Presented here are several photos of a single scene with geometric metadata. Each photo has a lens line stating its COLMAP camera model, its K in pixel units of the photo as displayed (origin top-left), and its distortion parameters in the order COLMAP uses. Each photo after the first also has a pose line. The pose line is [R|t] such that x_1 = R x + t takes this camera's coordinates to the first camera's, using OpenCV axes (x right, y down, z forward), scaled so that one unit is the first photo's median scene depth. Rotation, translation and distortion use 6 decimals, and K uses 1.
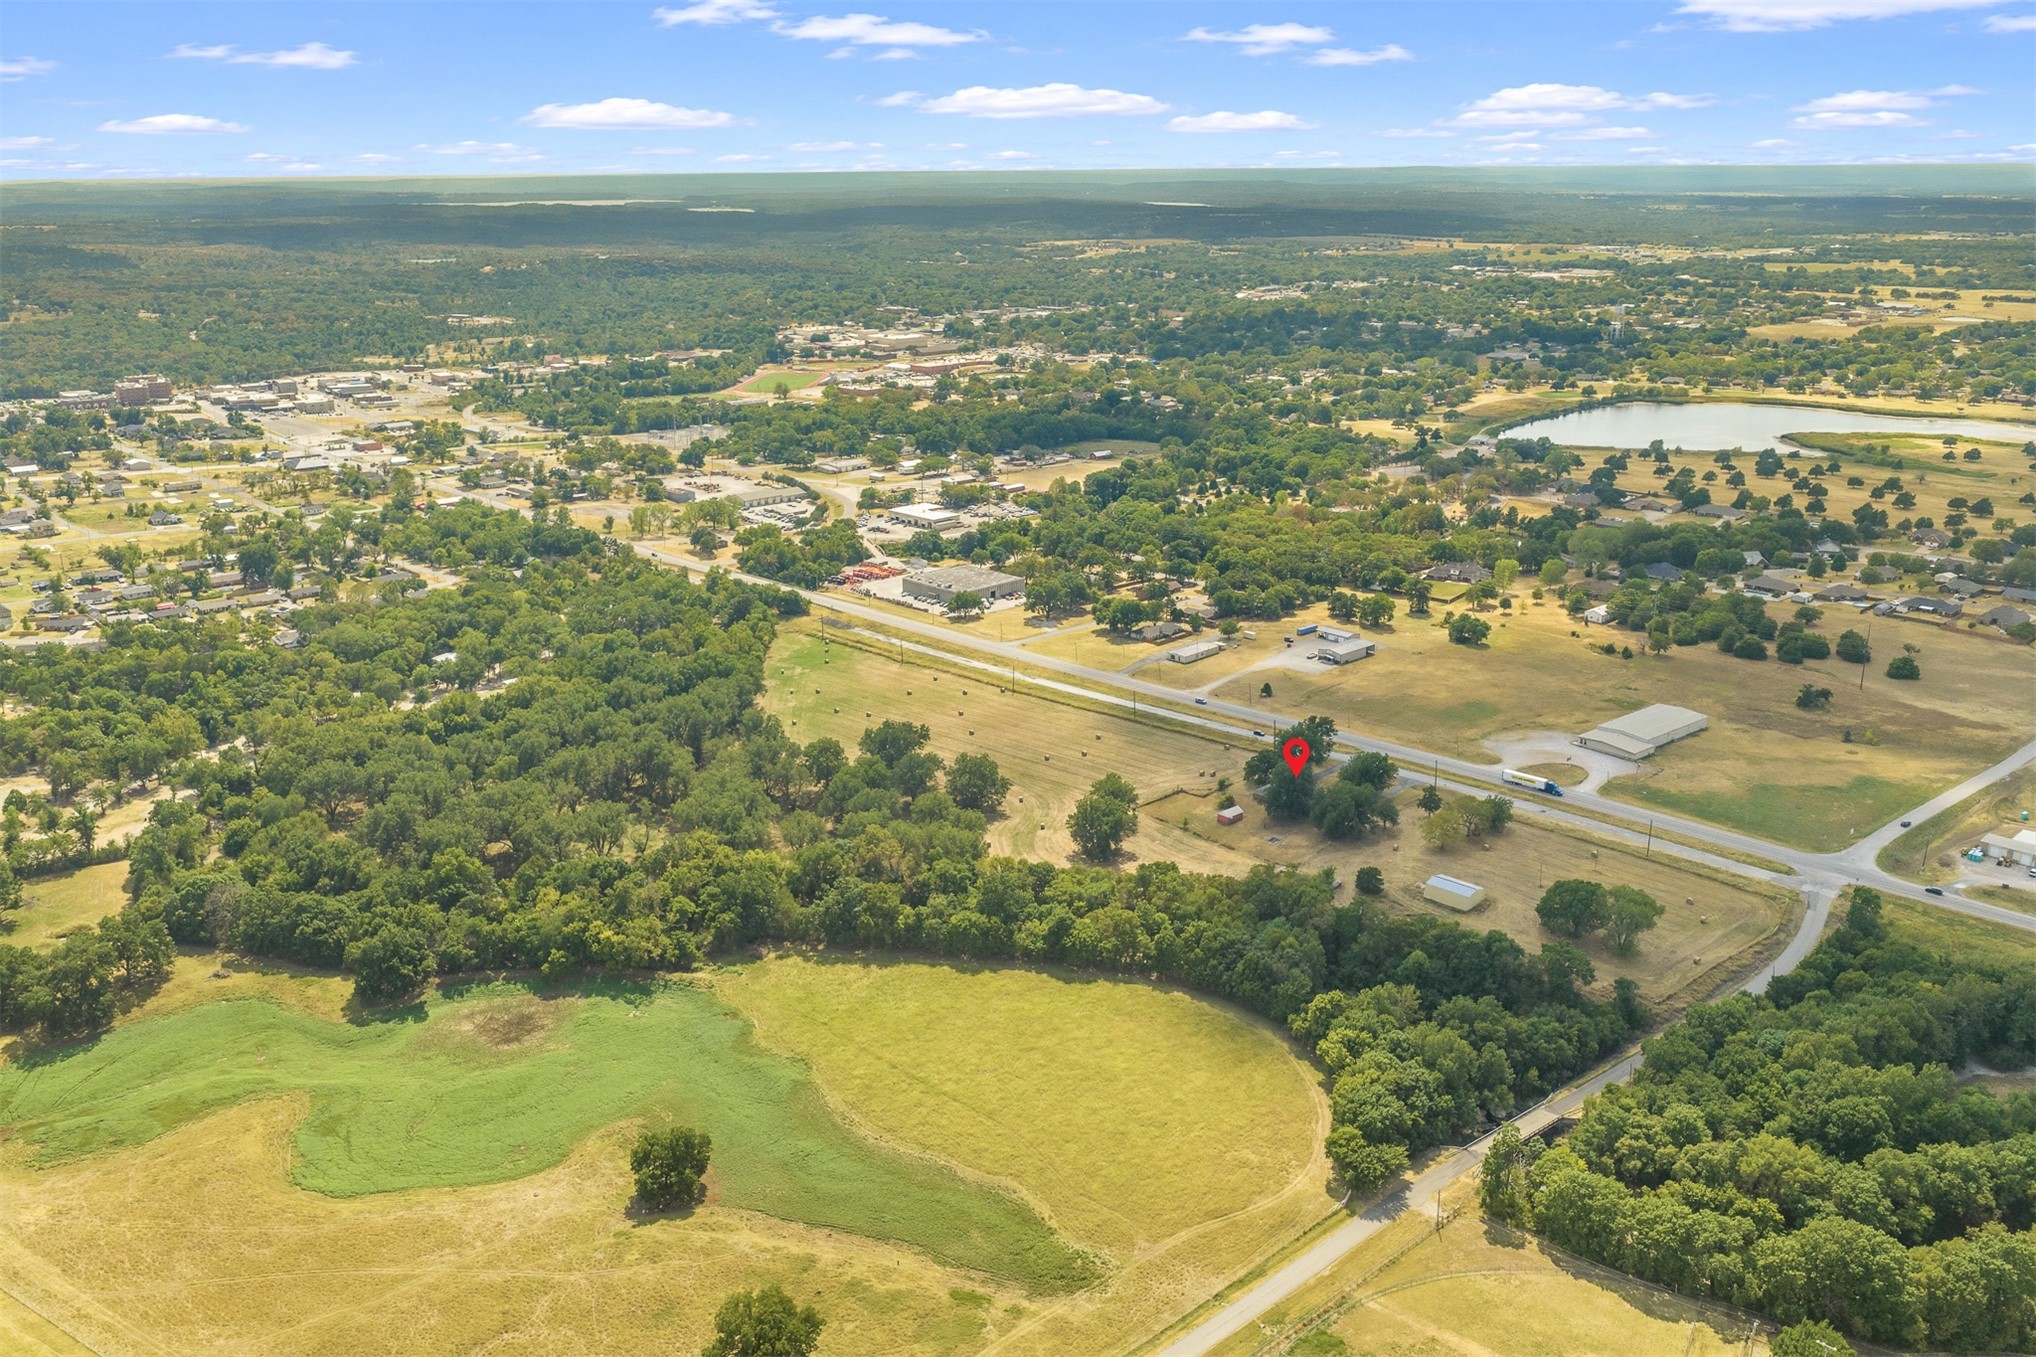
lens RADIAL K [[1720.3, 0, 1029.3], [0, 1720.3, 672.4], [0, 0, 1]] dist [0.006170, -0.013180]
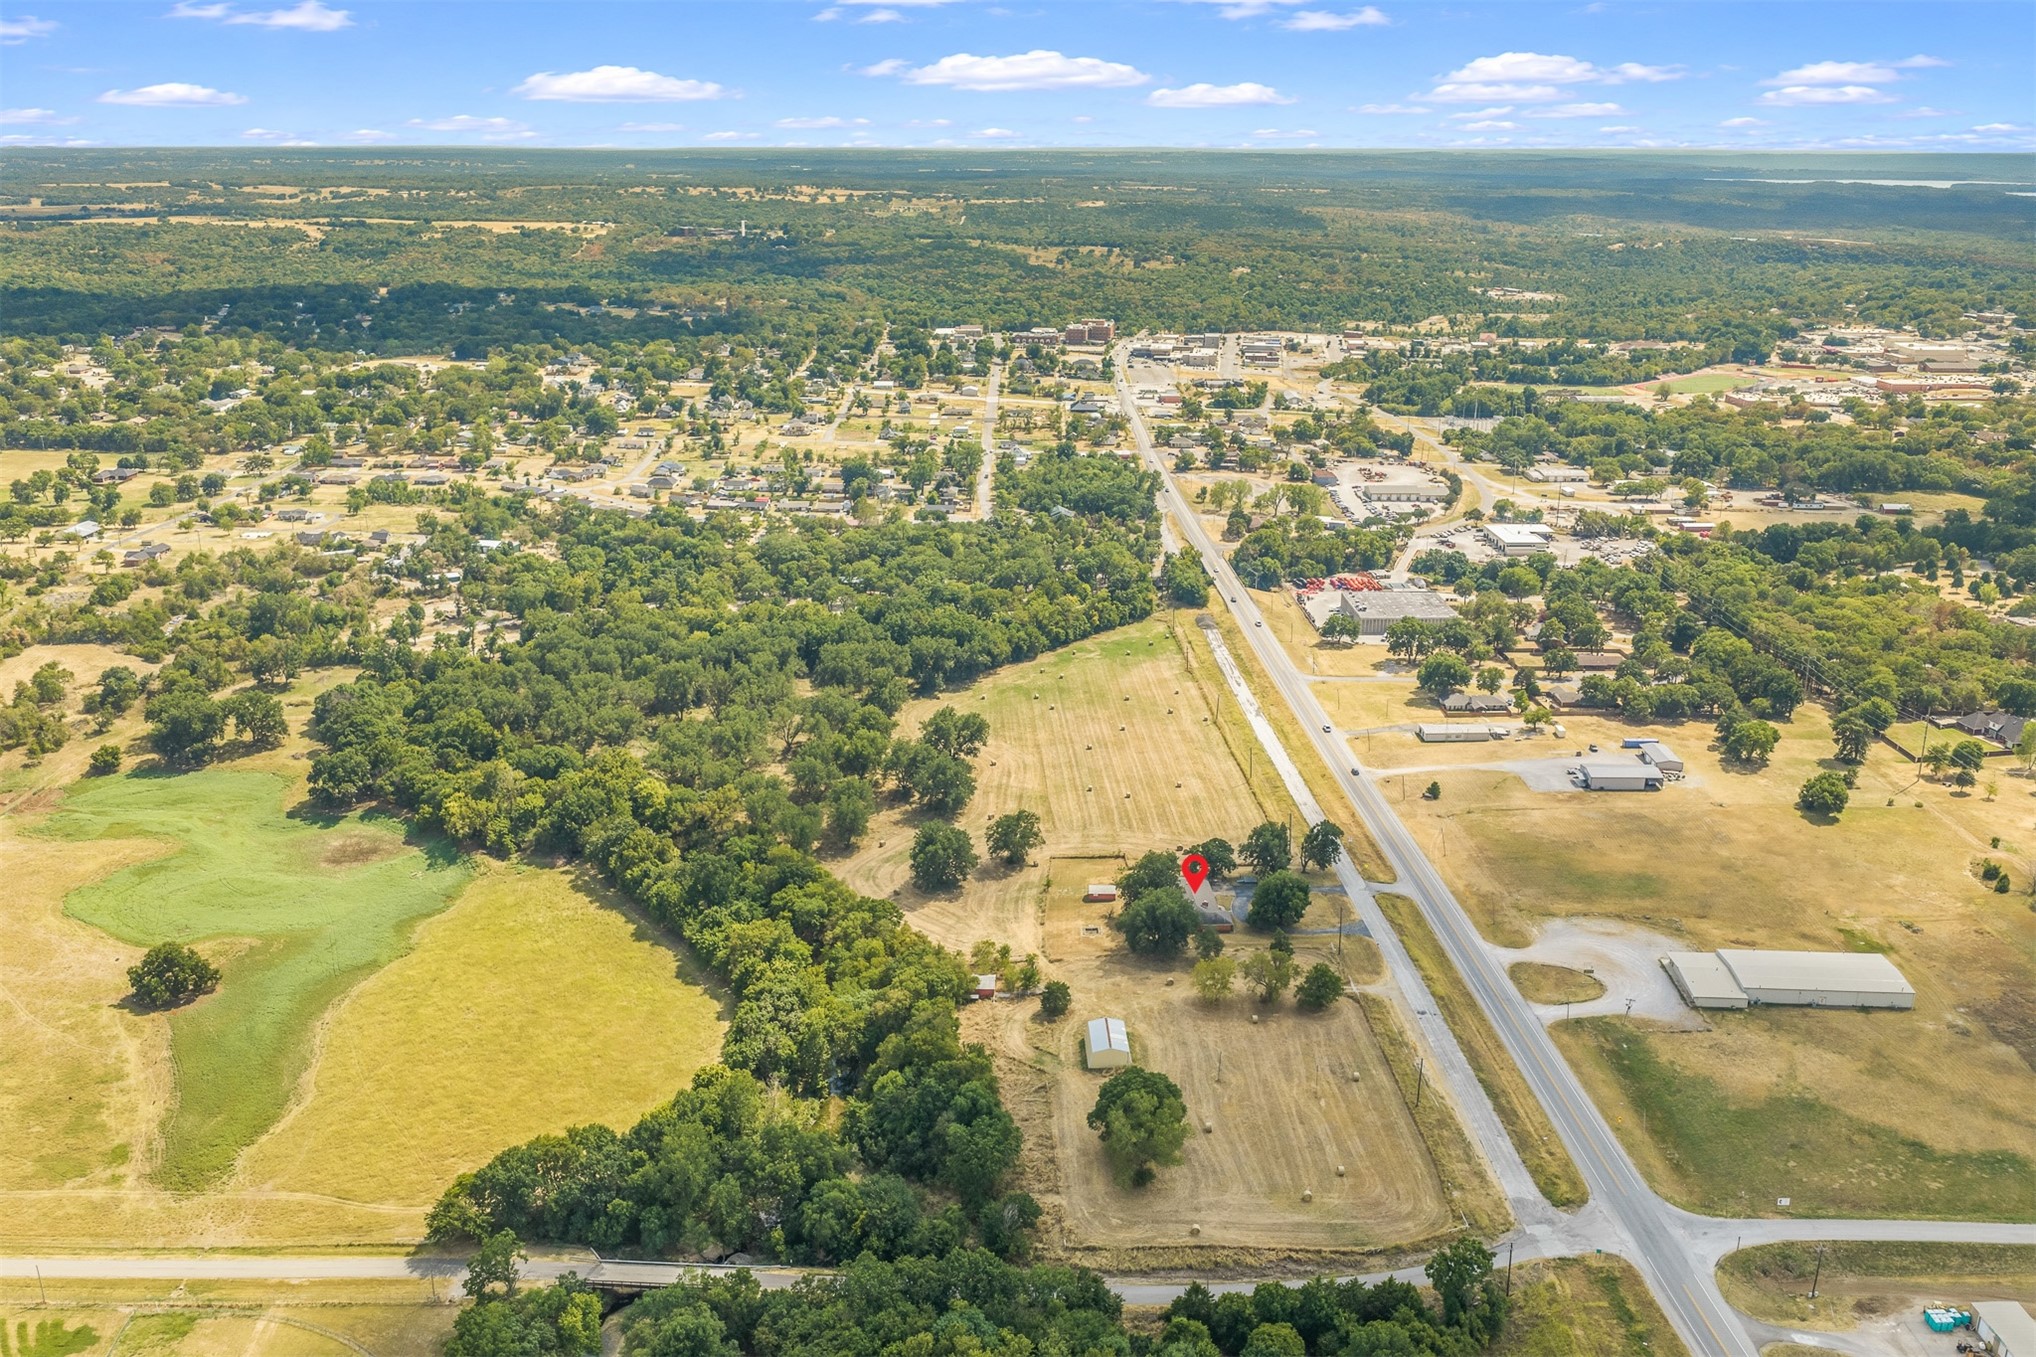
lens RADIAL K [[1720.3, 0, 1029.3], [0, 1720.3, 672.4], [0, 0, 1]] dist [0.006170, -0.013180]
pose [[0.739479, 0.218372, -0.636776, 0.661010], [-0.207795, 0.973777, 0.092632, -0.105582], [0.640306, 0.063819, 0.765464, 0.319718]]
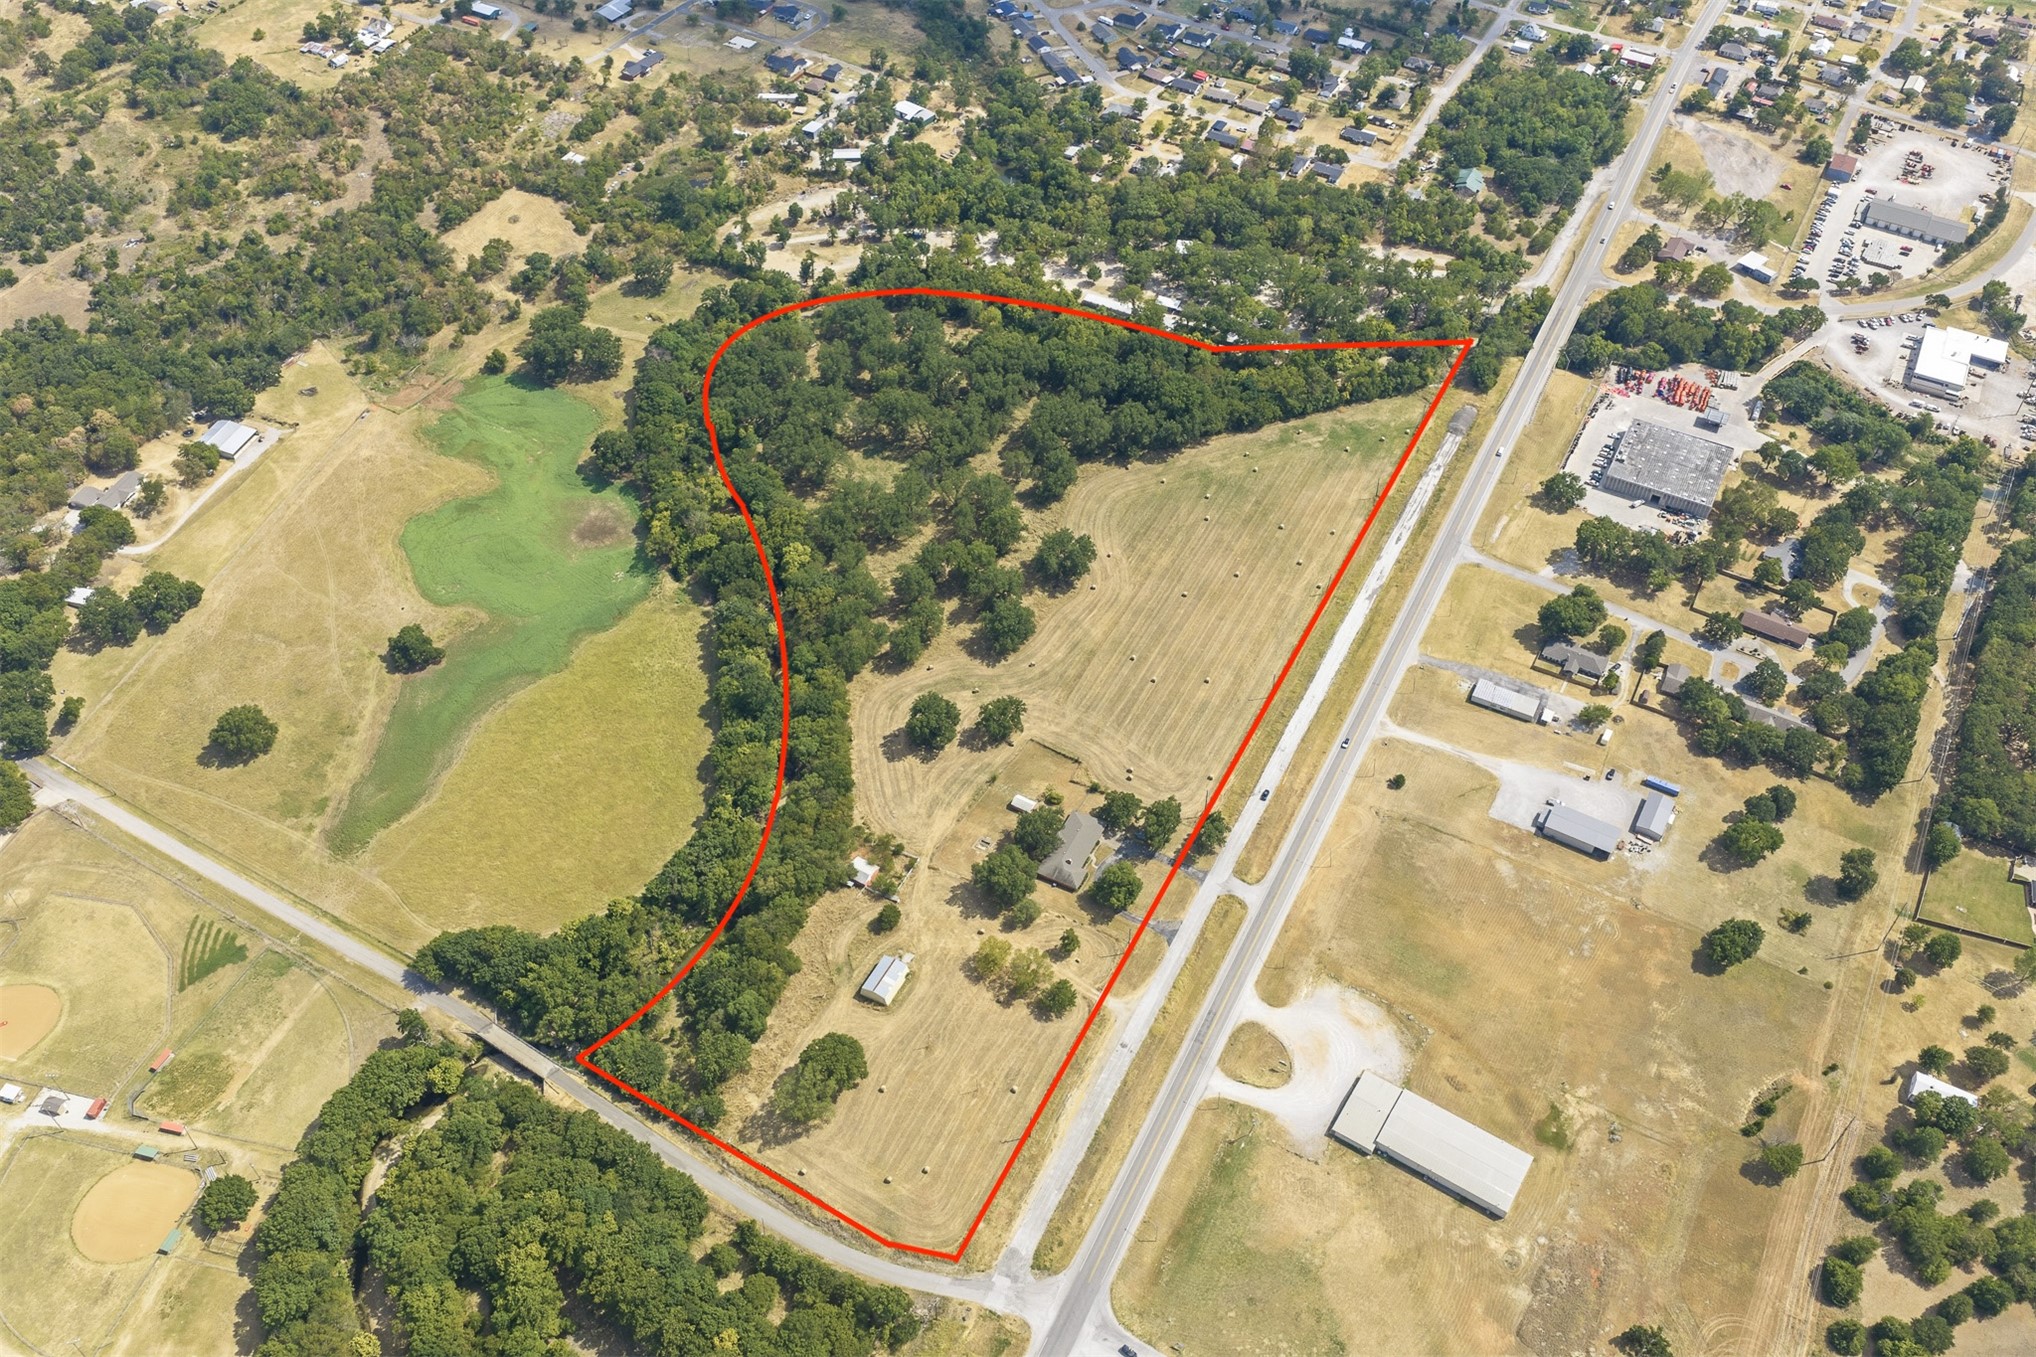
lens RADIAL K [[1720.3, 0, 1029.3], [0, 1720.3, 672.4], [0, 0, 1]] dist [0.006170, -0.013180]
pose [[0.308093, 0.705302, -0.638458, 0.804956], [-0.293451, 0.708833, 0.641438, -0.724404], [0.904967, -0.010267, 0.425358, 0.575034]]
